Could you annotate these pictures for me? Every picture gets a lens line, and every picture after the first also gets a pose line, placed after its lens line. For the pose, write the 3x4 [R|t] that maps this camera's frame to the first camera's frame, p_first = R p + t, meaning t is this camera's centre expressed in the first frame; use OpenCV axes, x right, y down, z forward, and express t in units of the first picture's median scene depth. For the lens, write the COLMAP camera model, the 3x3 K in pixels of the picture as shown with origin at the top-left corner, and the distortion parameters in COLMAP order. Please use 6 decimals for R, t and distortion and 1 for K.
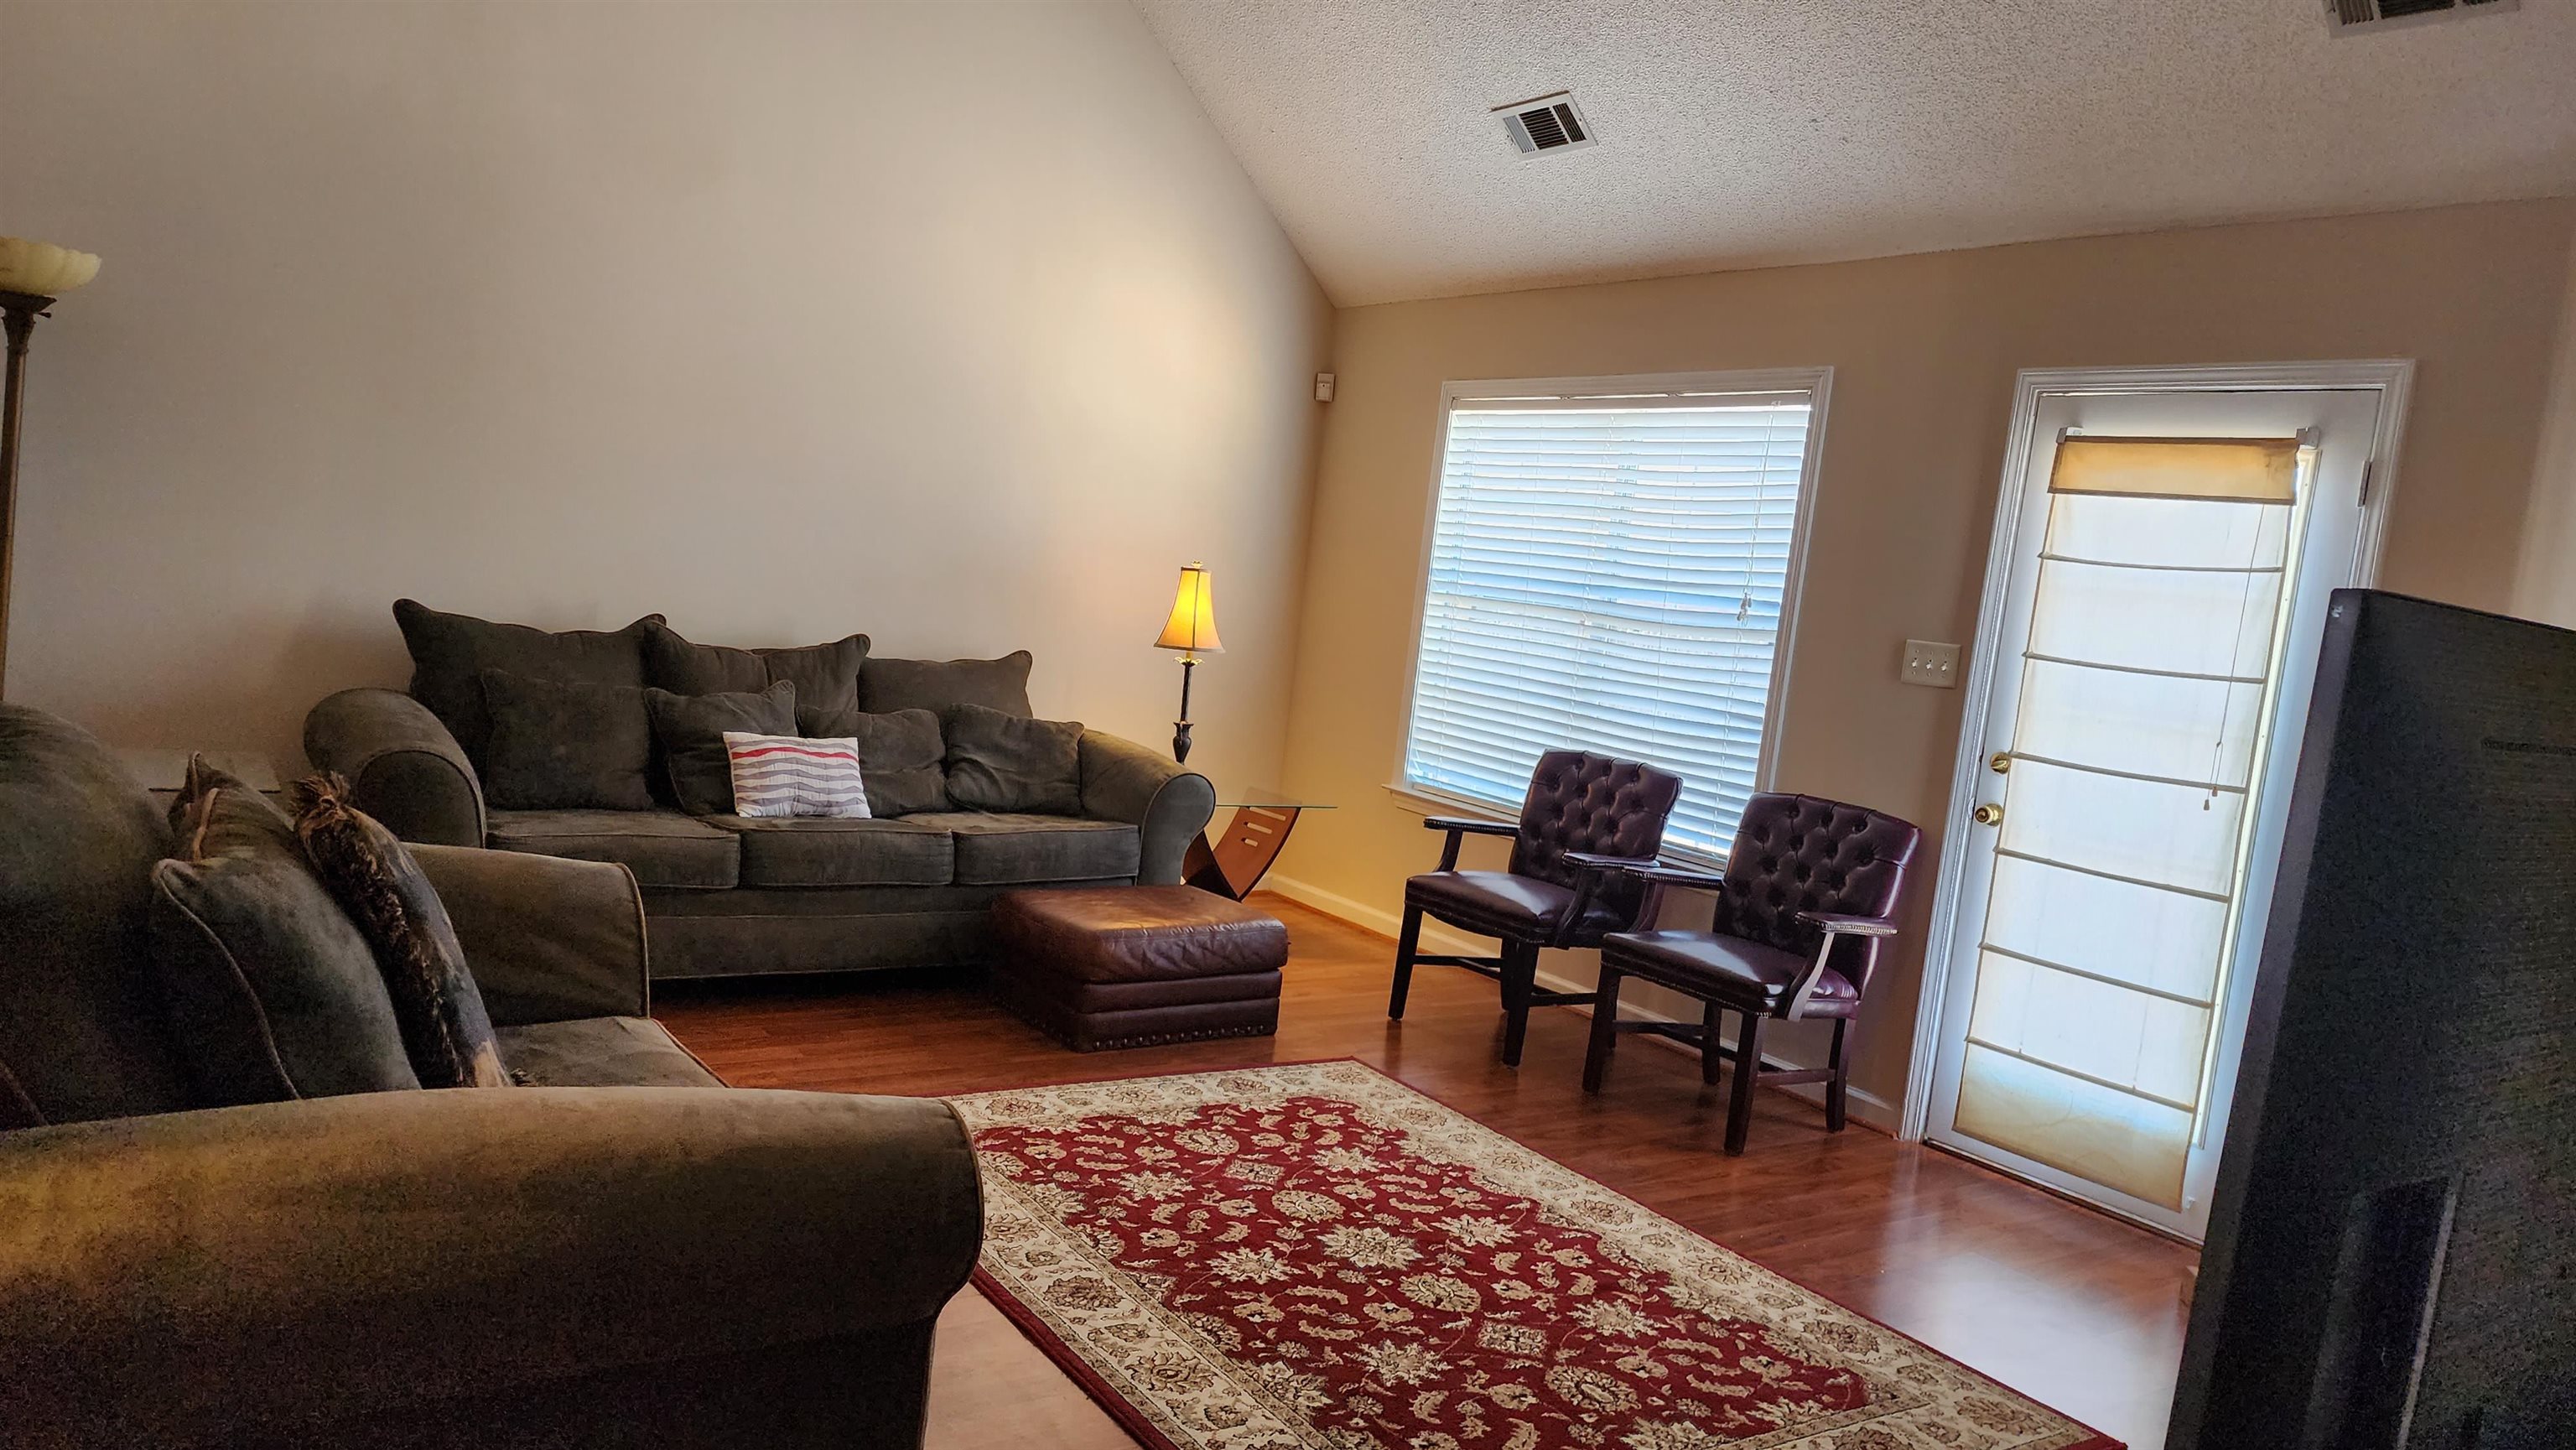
lens RADIAL K [[1705.2, 0, 1264.2], [0, 1705.2, 738.9], [0, 0, 1]] dist [0.076388, -0.063027]
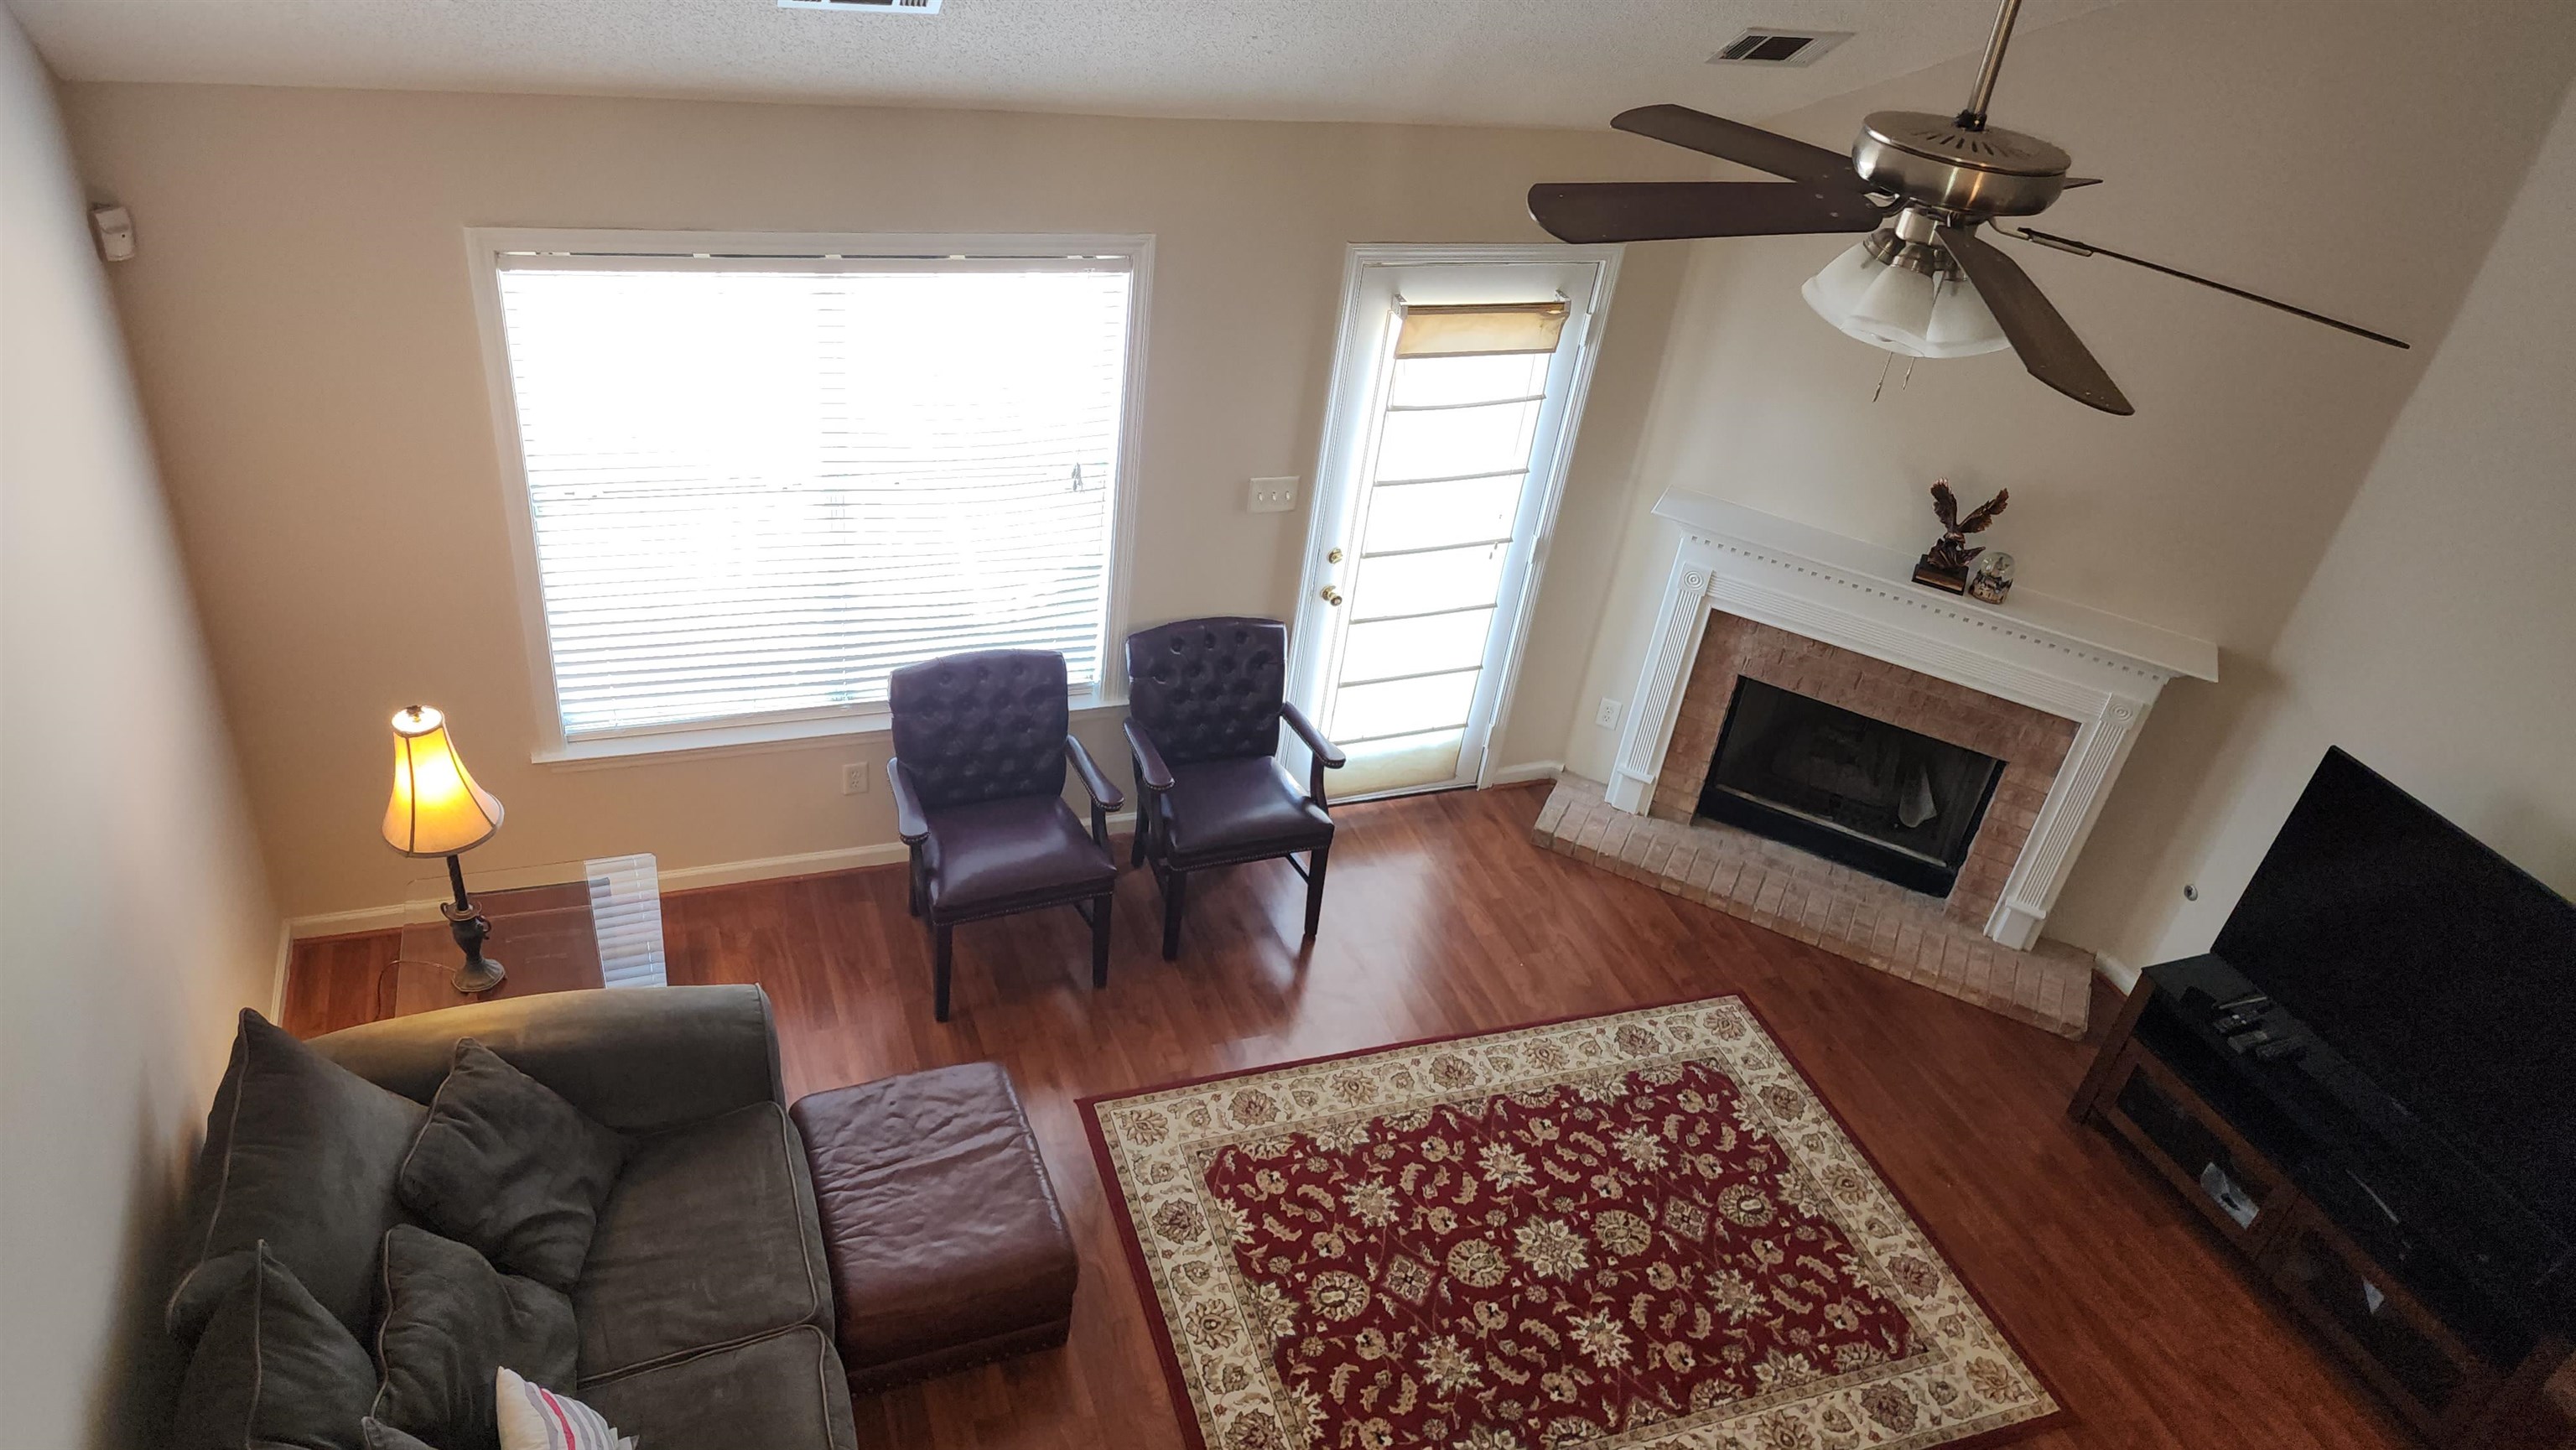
lens RADIAL K [[1705.2, 0, 1290.7], [0, 1705.2, 736.8], [0, 0, 1]] dist [0.076388, -0.063027]
pose [[0.260273, -0.617670, 0.742119, -0.629715], [-0.005577, 0.767635, 0.640863, -0.739528], [-0.965519, -0.170938, 0.196350, 0.849832]]
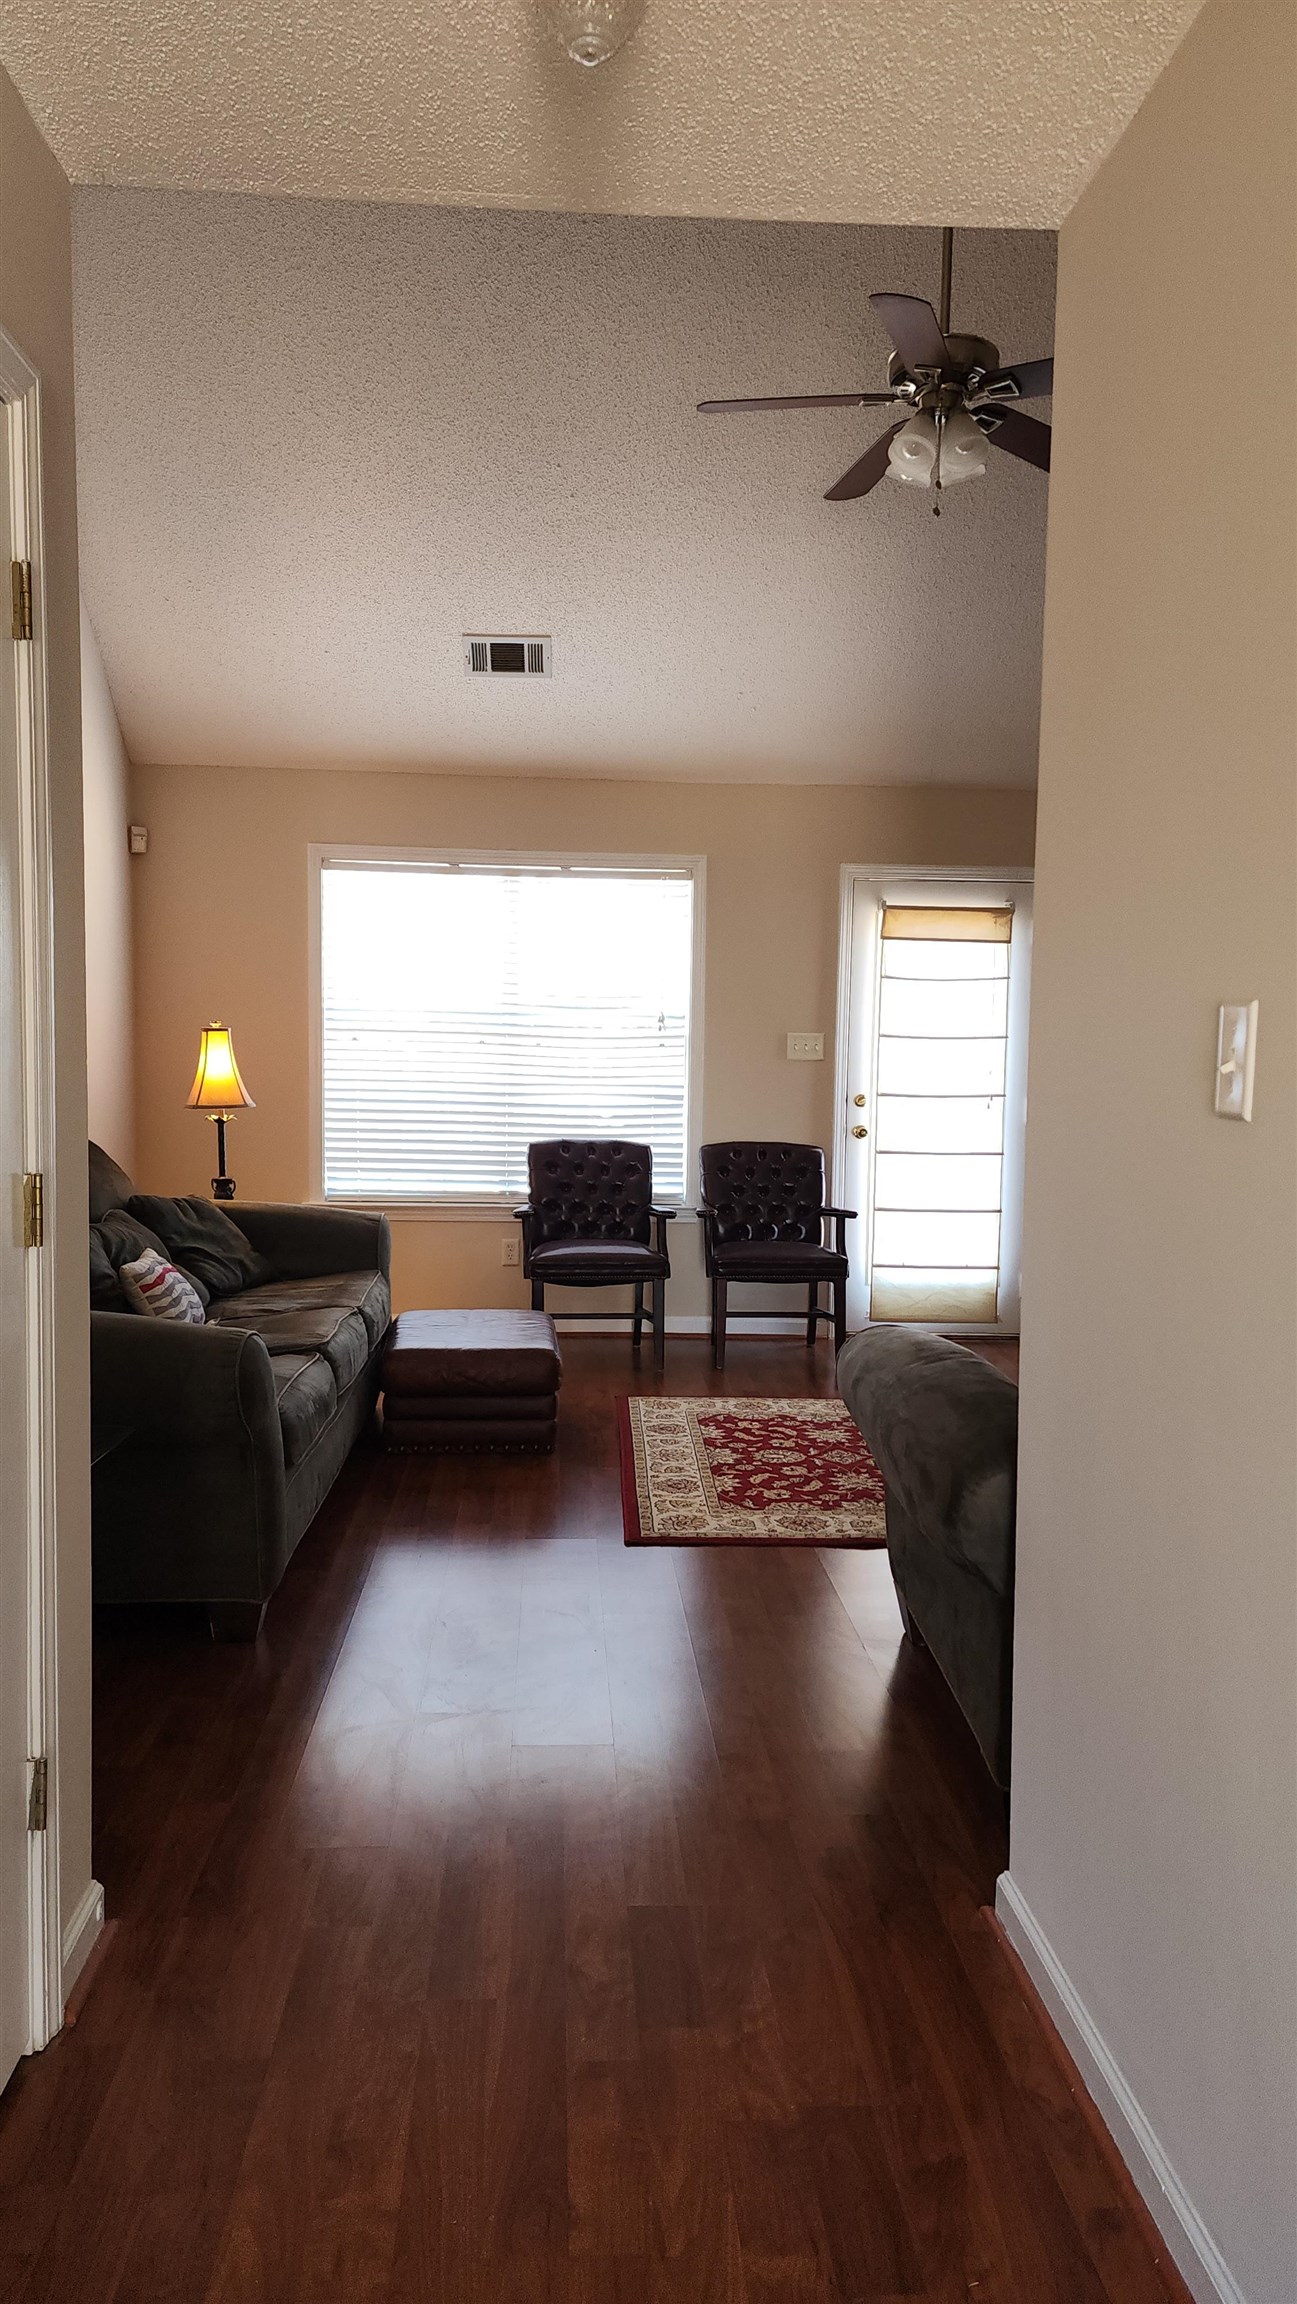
lens RADIAL K [[1525.1, 0, 625.5], [0, 1525.1, 1175.8], [0, 0, 1]] dist [0.076388, -0.063027]
pose [[0.538881, -0.179001, 0.823144, -1.025884], [0.128536, 0.983192, 0.129658, -0.150658], [-0.832517, 0.035934, 0.552832, 0.413588]]
